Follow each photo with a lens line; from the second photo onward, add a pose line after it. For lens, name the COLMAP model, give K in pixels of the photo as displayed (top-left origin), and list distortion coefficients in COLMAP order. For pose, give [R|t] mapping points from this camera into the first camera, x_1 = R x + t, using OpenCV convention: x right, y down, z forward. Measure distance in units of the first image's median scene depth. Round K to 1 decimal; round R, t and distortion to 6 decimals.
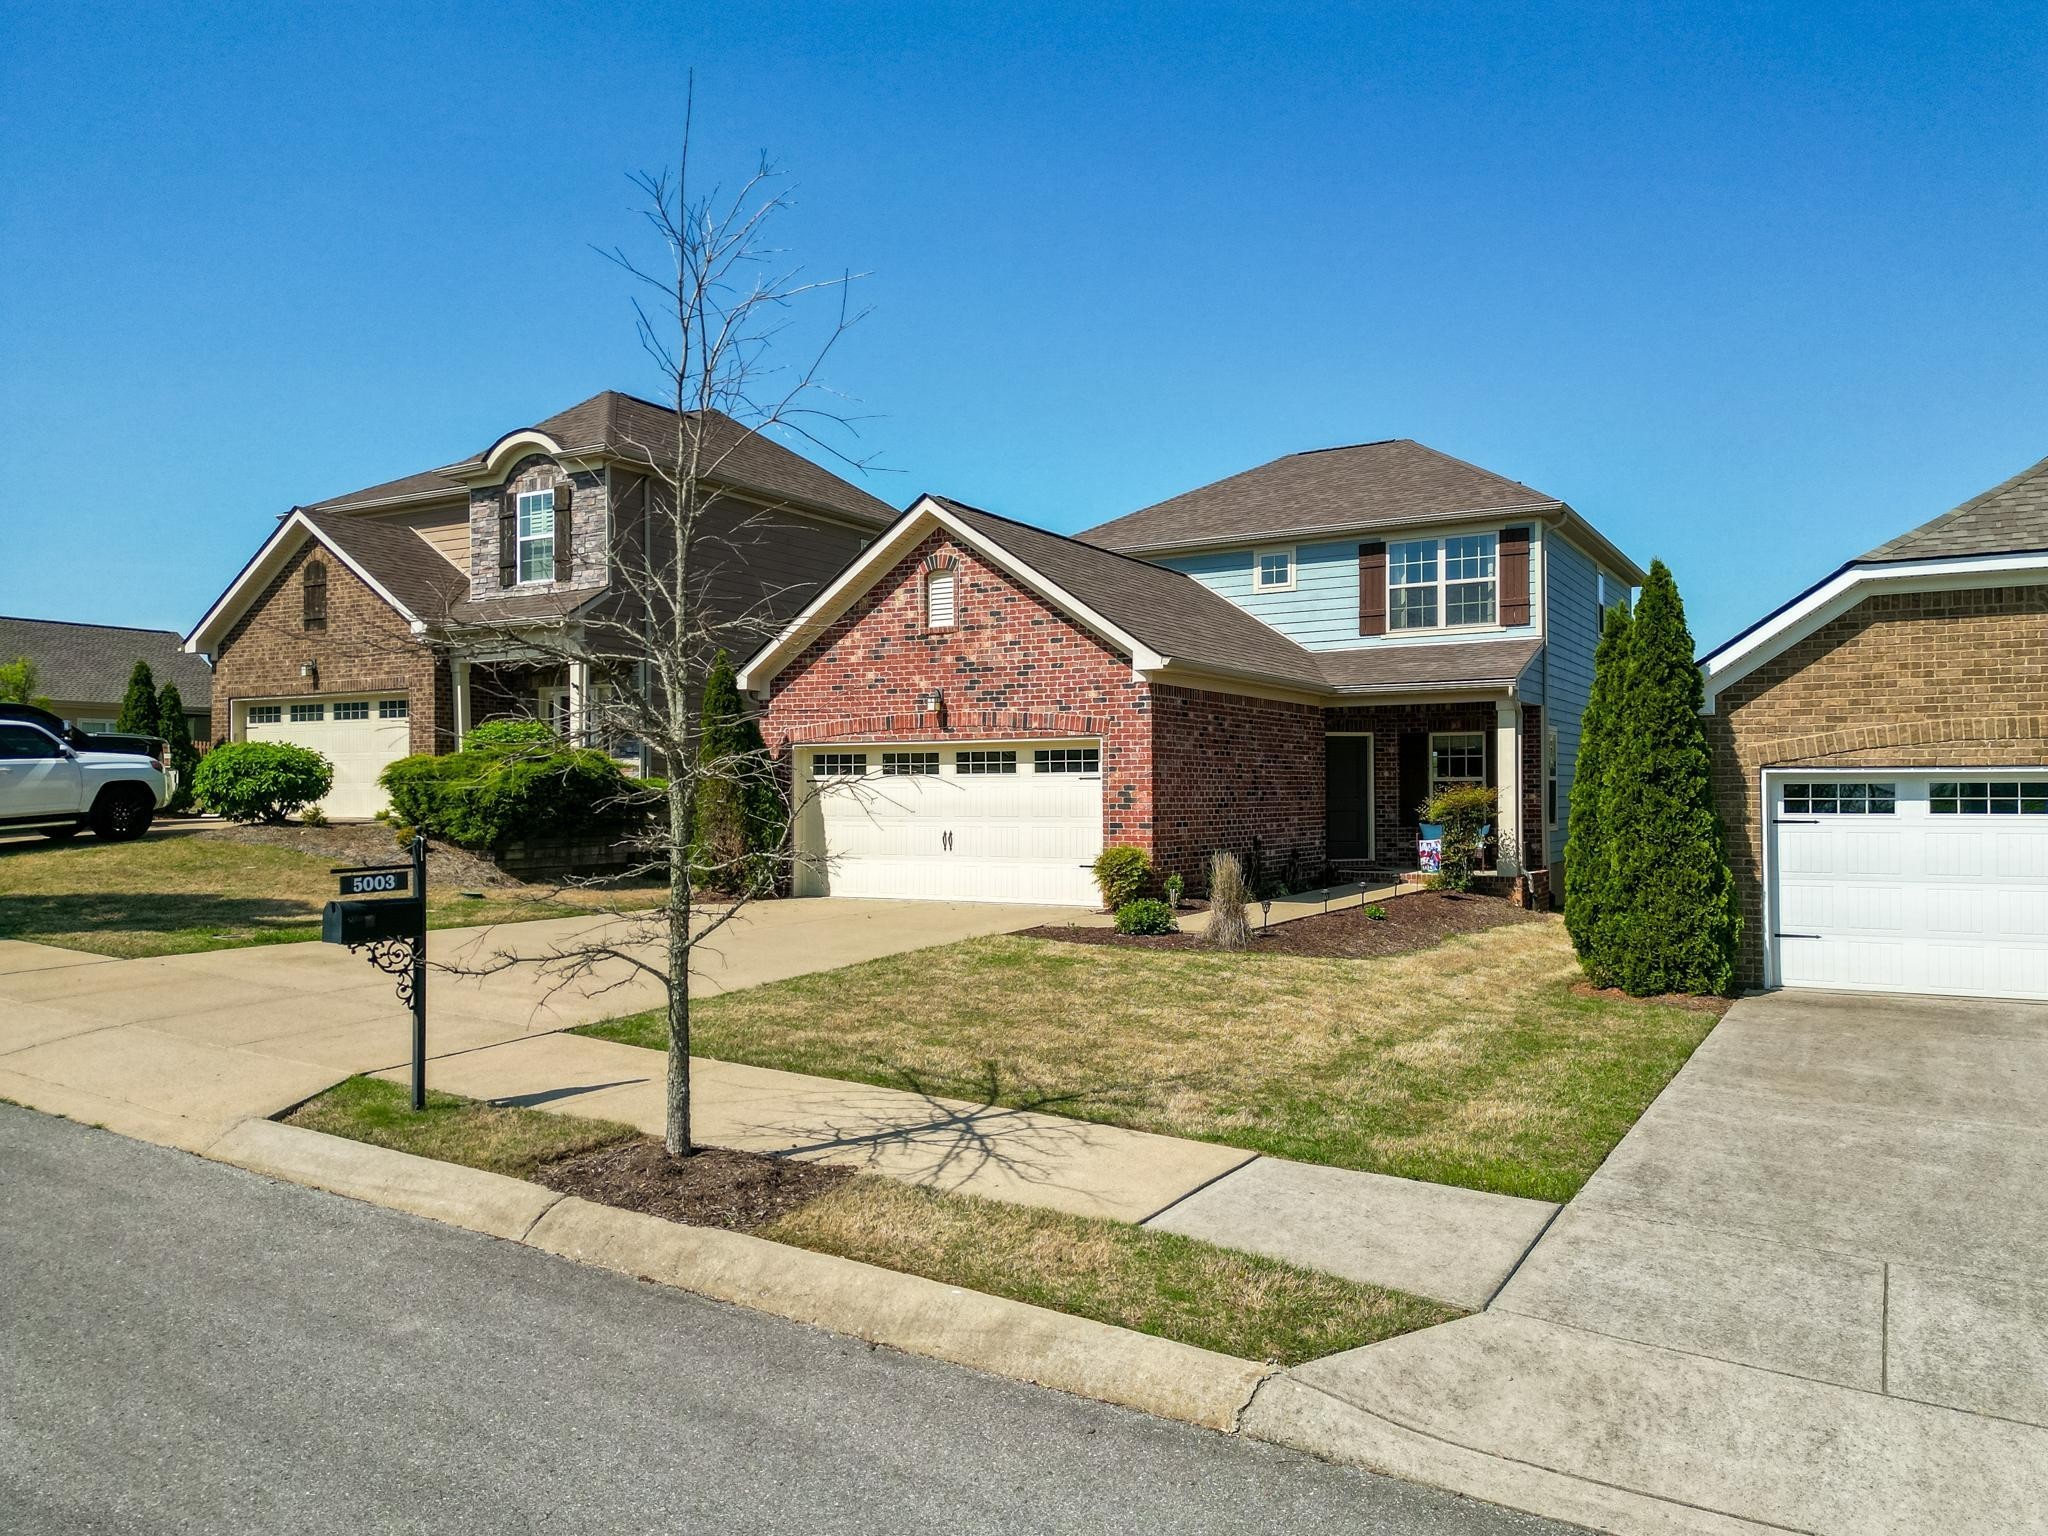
lens RADIAL K [[1499.2, 0, 1000.6], [0, 1499.2, 775.2], [0, 0, 1]] dist [0.161261, -0.216294]
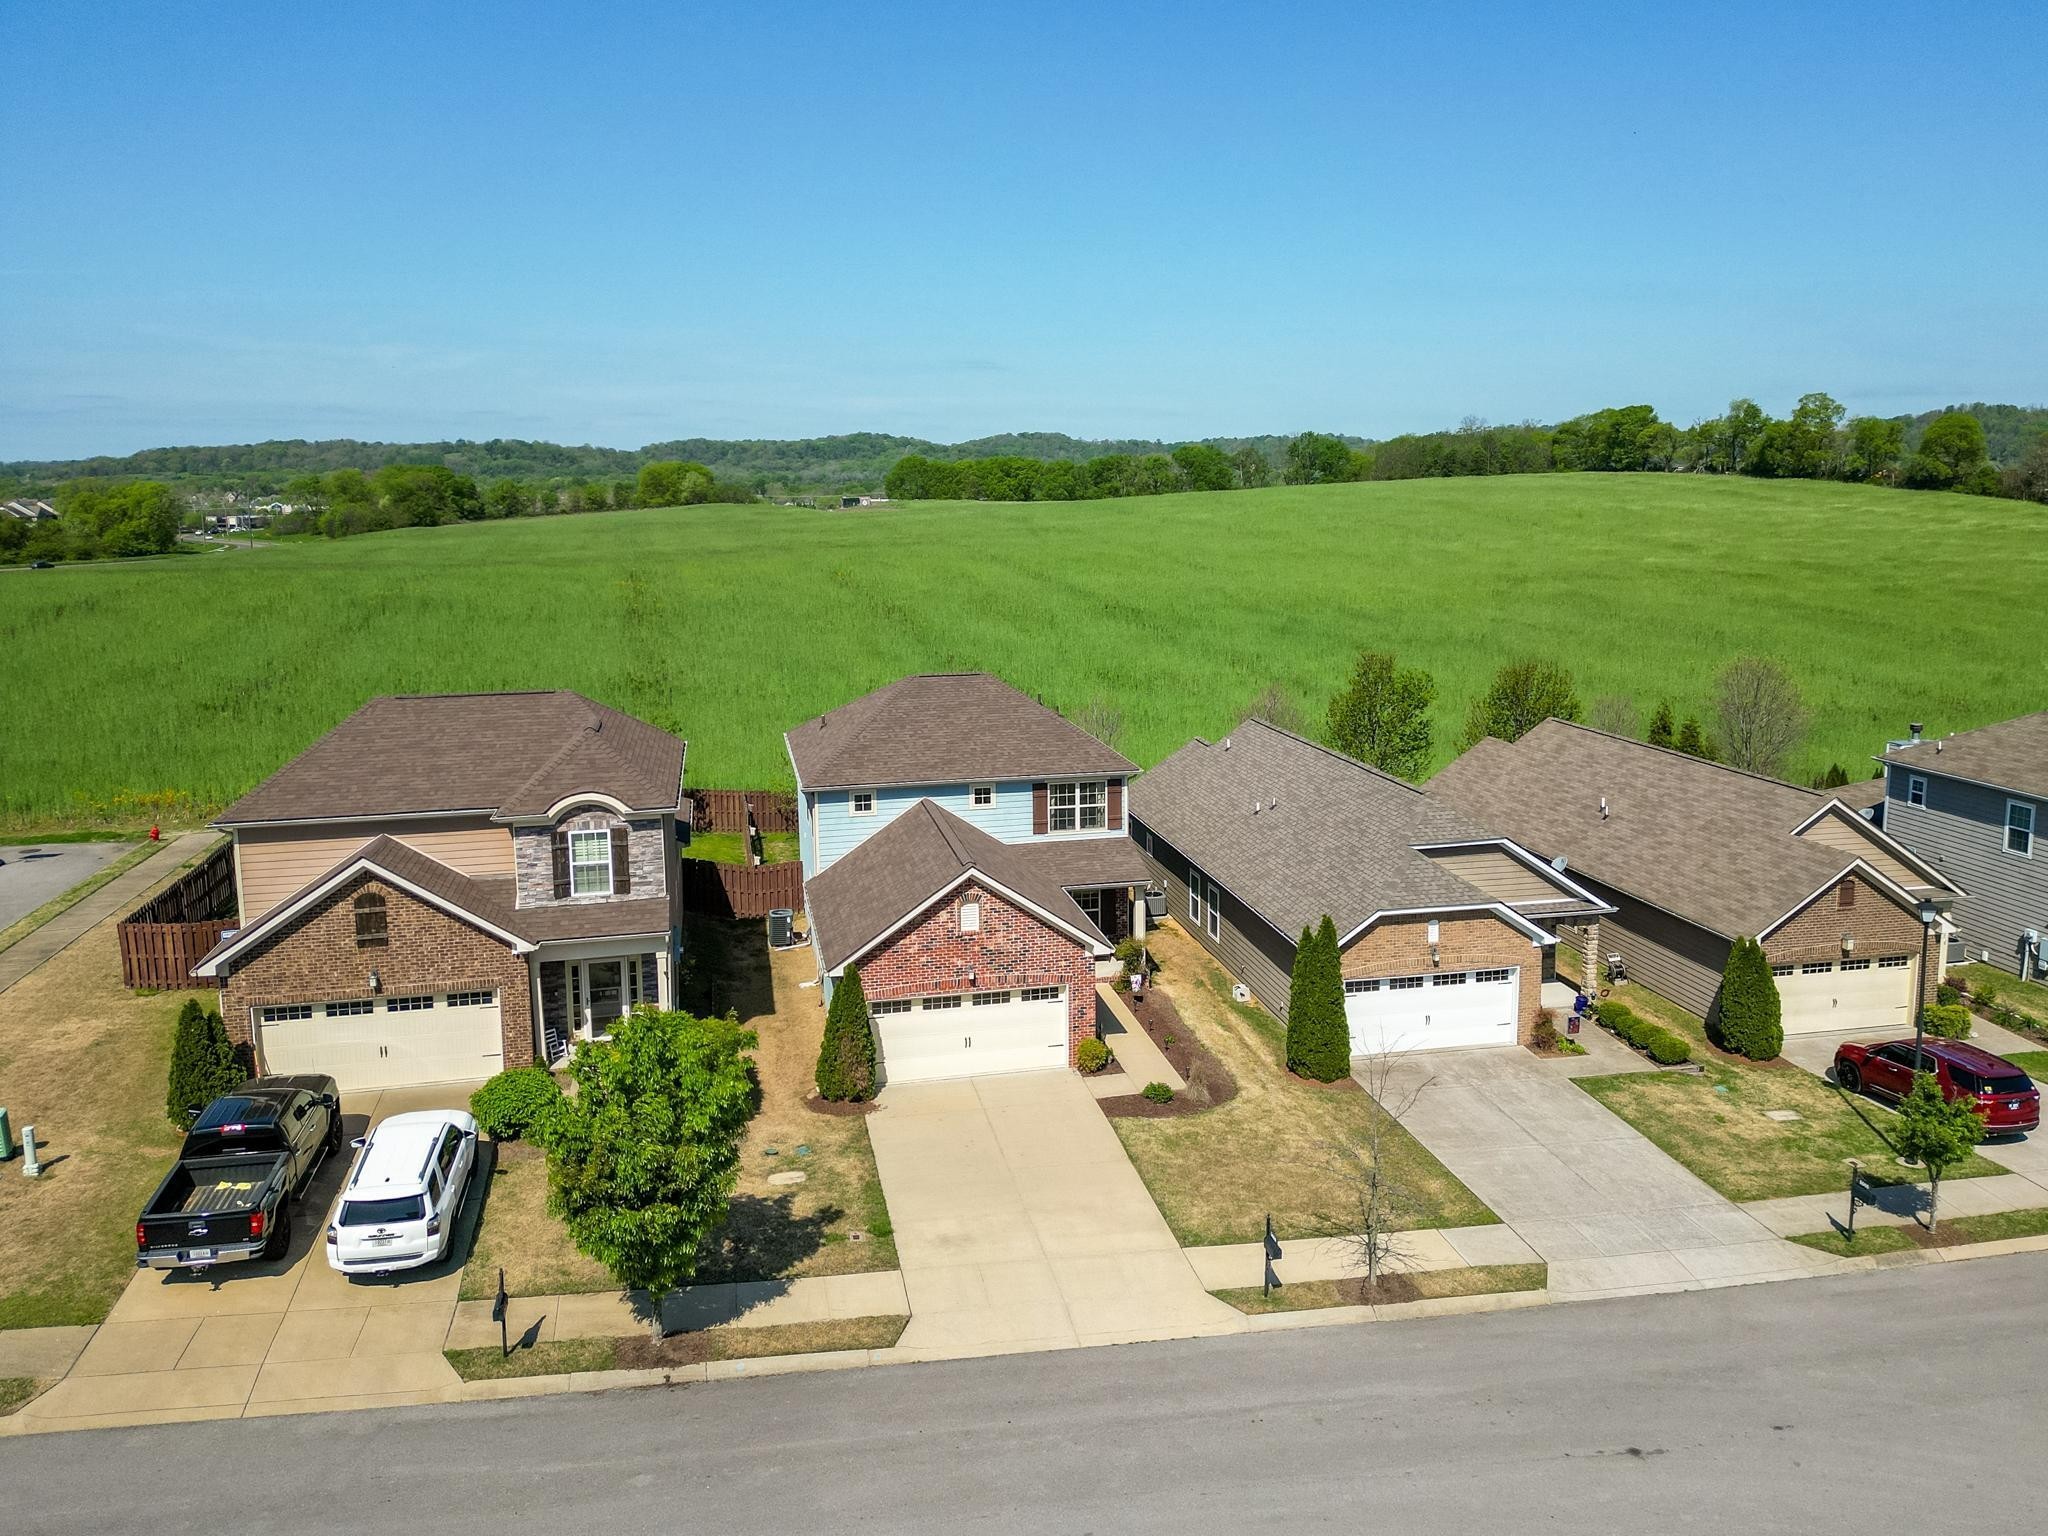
lens RADIAL K [[1571.2, 0, 1138.3], [0, 1571.2, 712.5], [0, 0, 1]] dist [0.080581, -0.080285]
pose [[0.705147, -0.100107, 0.701959, -0.994518], [-0.006875, 0.988972, 0.147945, -0.530568], [-0.709028, -0.109149, 0.696682, -0.358955]]
